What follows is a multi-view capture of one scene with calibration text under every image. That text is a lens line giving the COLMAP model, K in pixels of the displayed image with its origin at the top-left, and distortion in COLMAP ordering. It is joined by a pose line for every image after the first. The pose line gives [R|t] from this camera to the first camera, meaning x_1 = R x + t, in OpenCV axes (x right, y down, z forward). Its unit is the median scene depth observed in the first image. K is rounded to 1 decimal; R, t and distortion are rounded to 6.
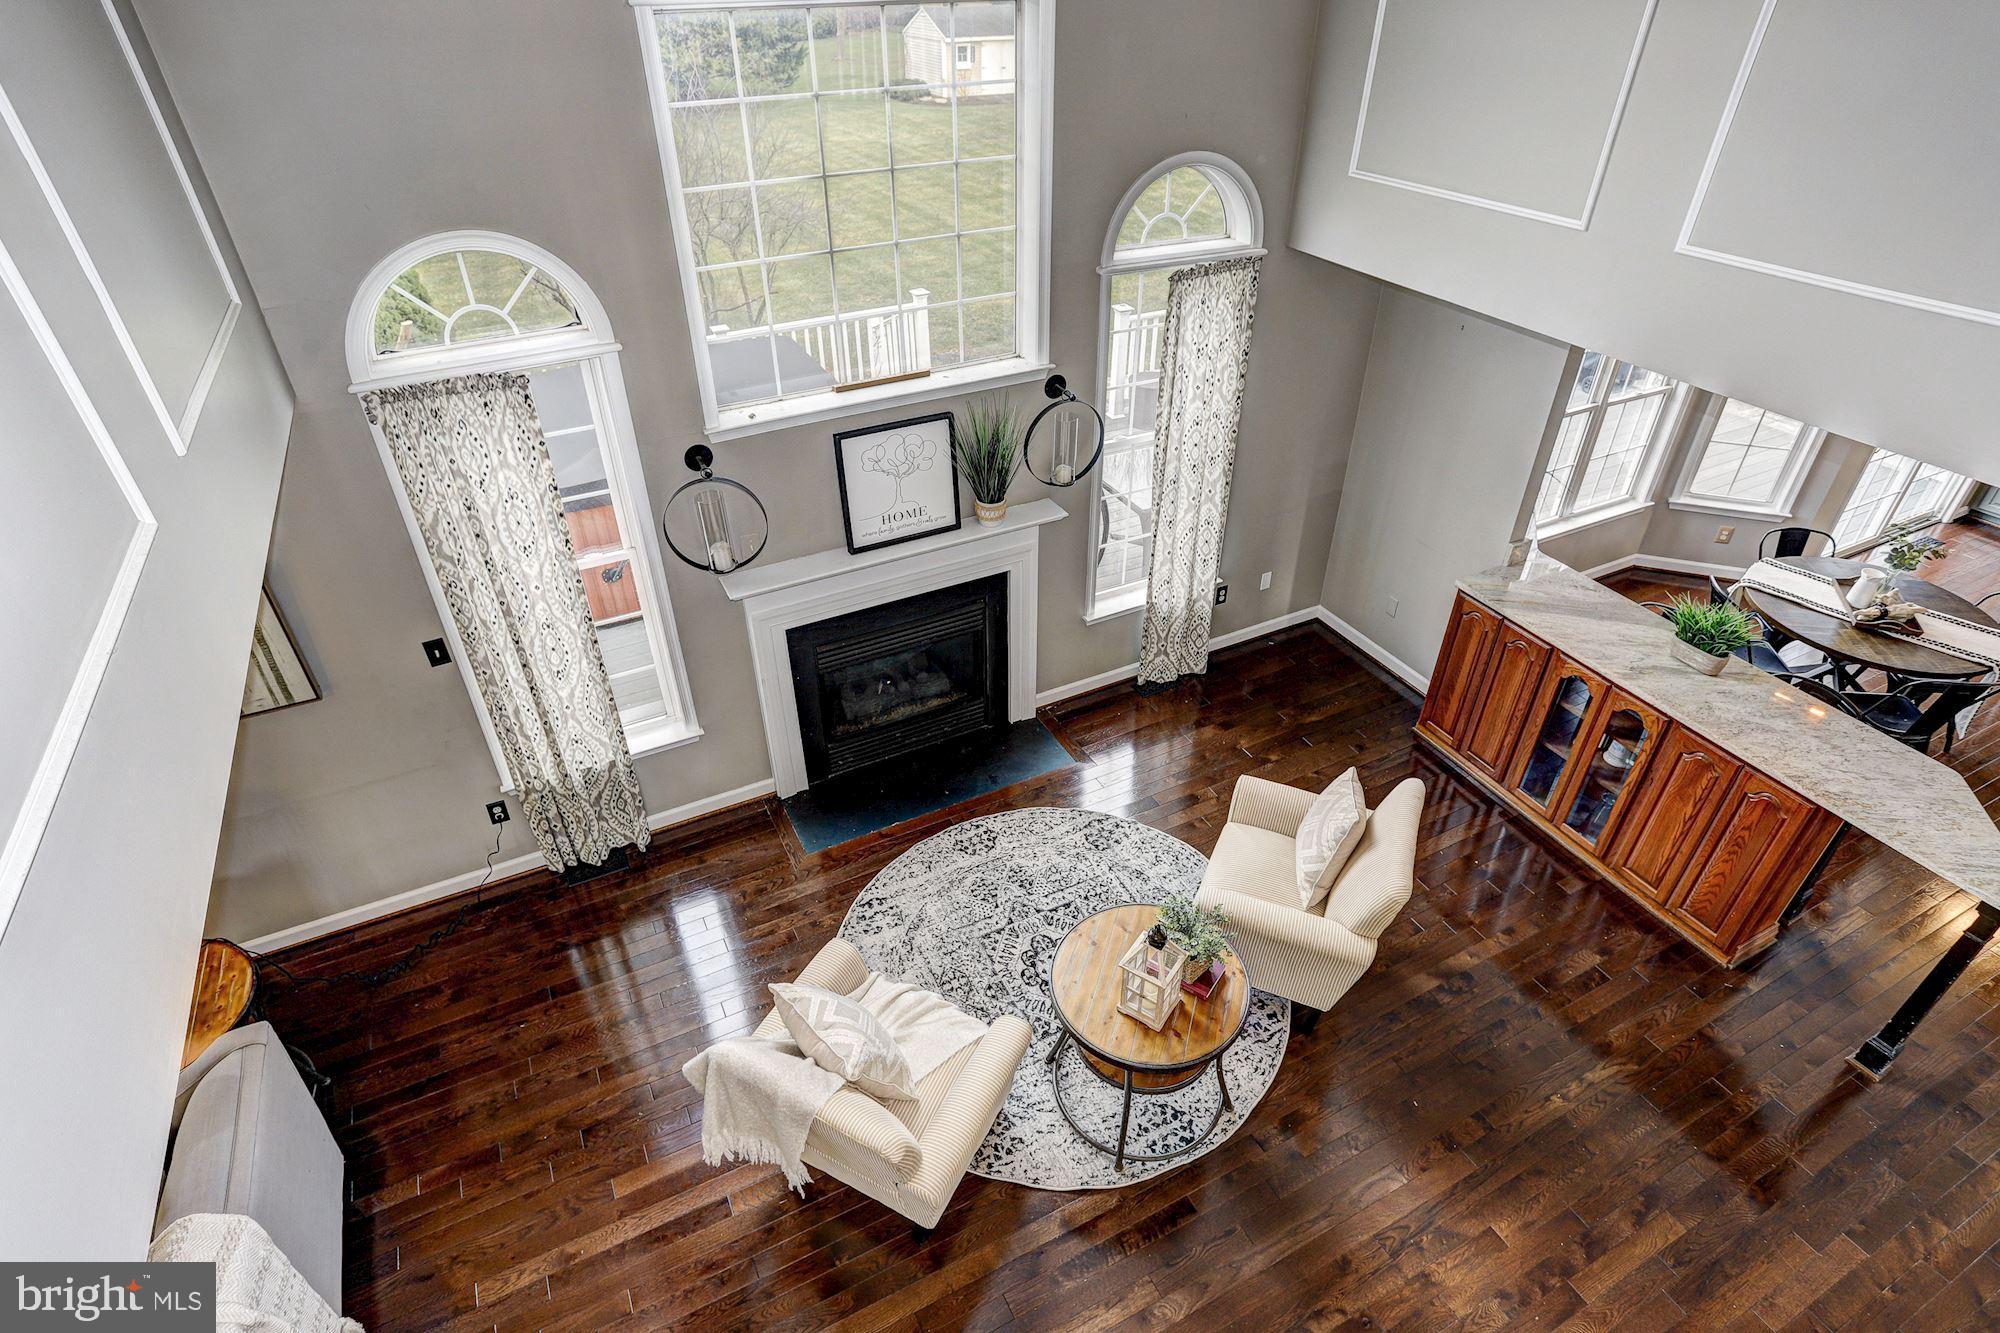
lens RADIAL K [[1007.1, 0, 984.4], [0, 1007.1, 663.8], [0, 0, 1]] dist [-0.041654, 0.009285]
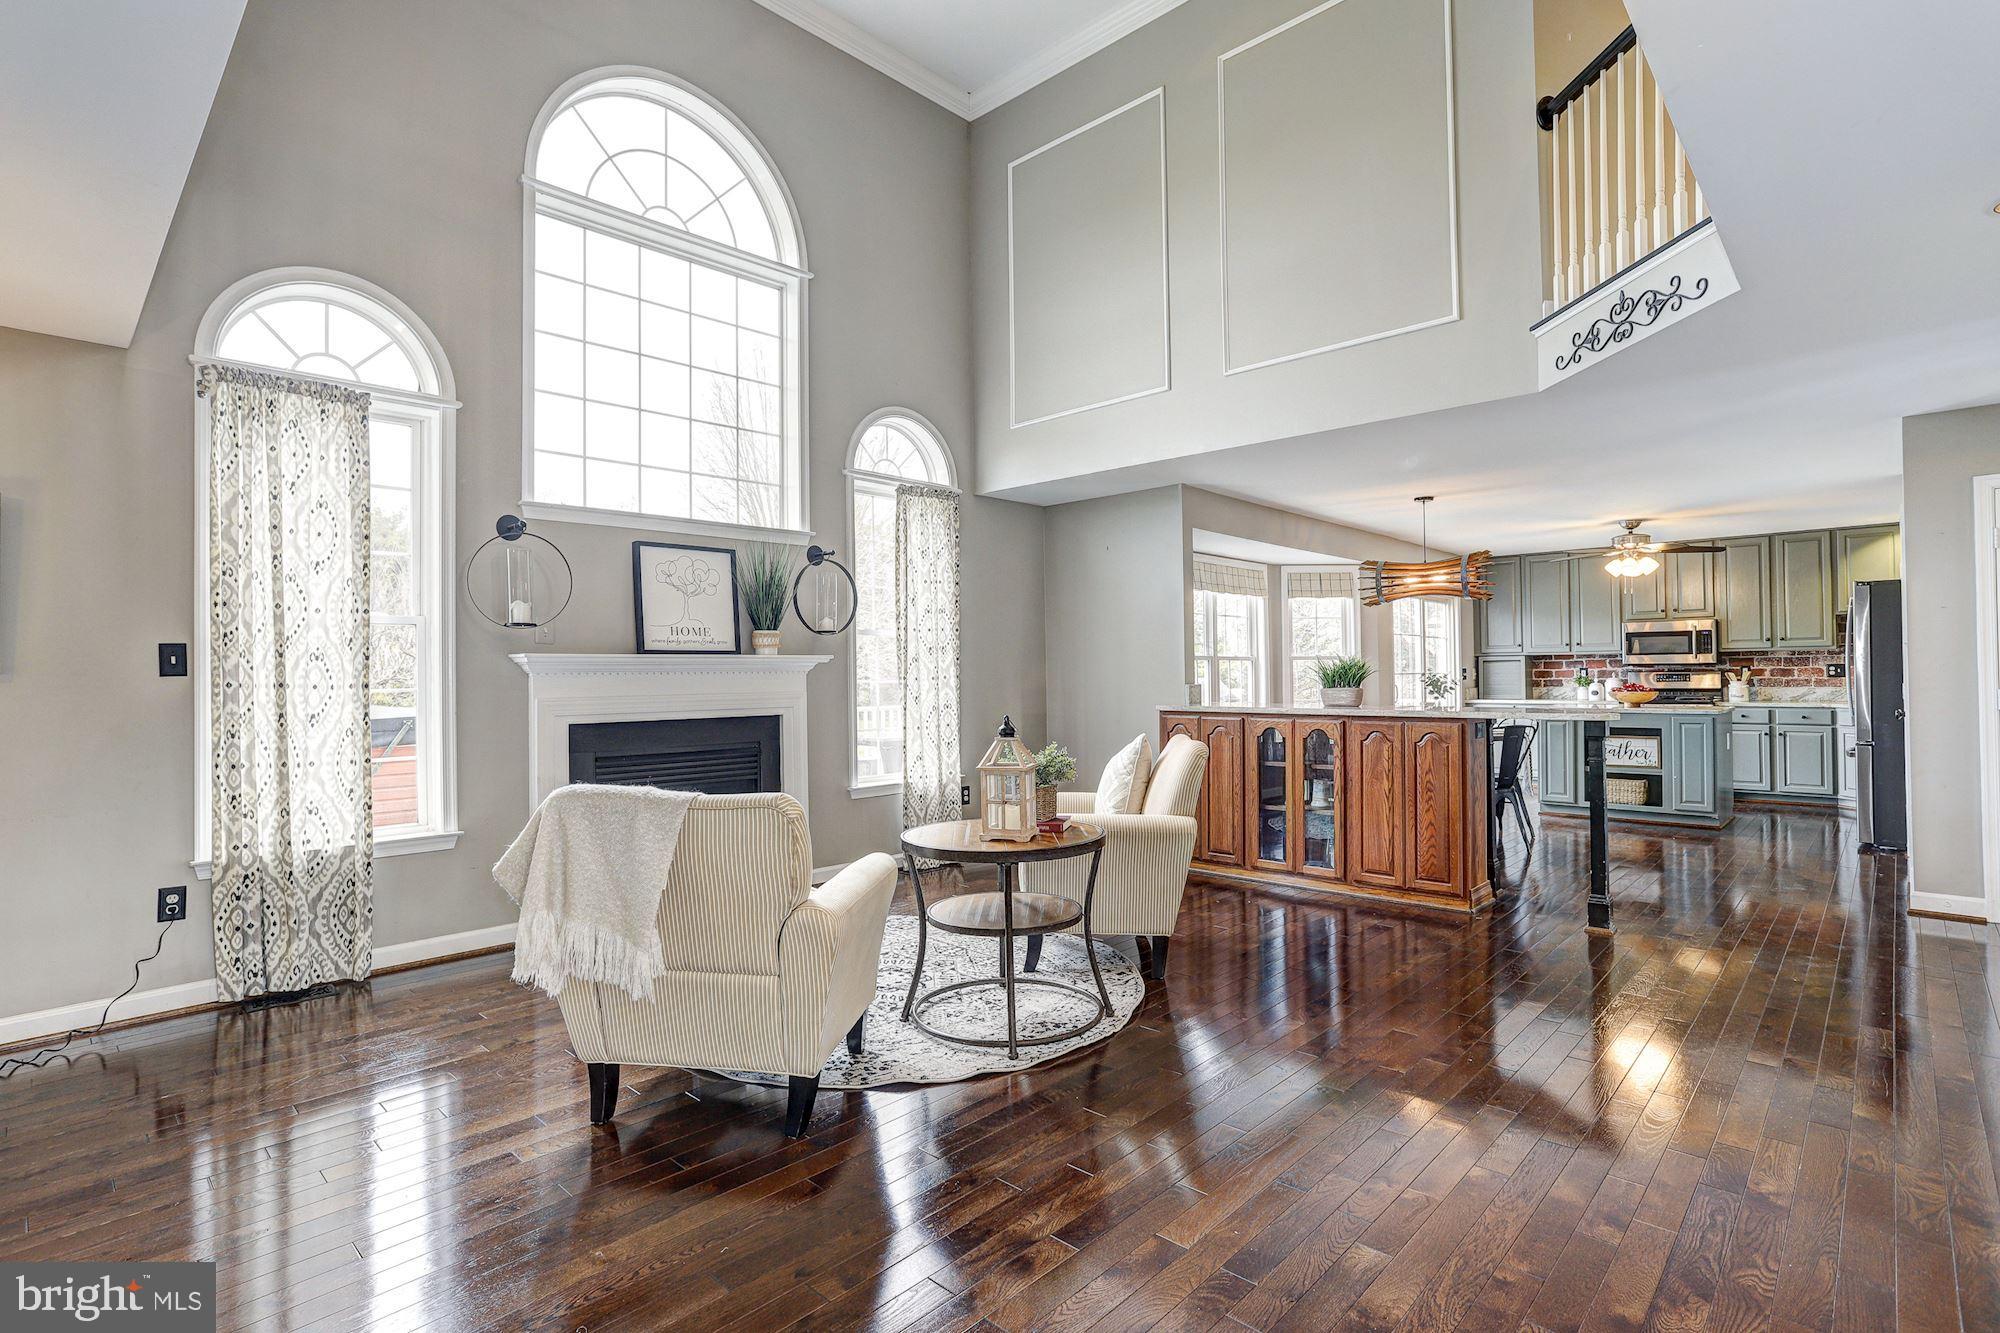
lens RADIAL K [[958.8, 0, 974.3], [0, 958.8, 672.7], [0, 0, 1]] dist [-0.038883, 0.015685]
pose [[0.945488, 0.004481, 0.325627, -0.127145], [0.186896, 0.811379, -0.553836, 0.529221], [-0.266689, 0.584503, 0.766311, 0.147133]]
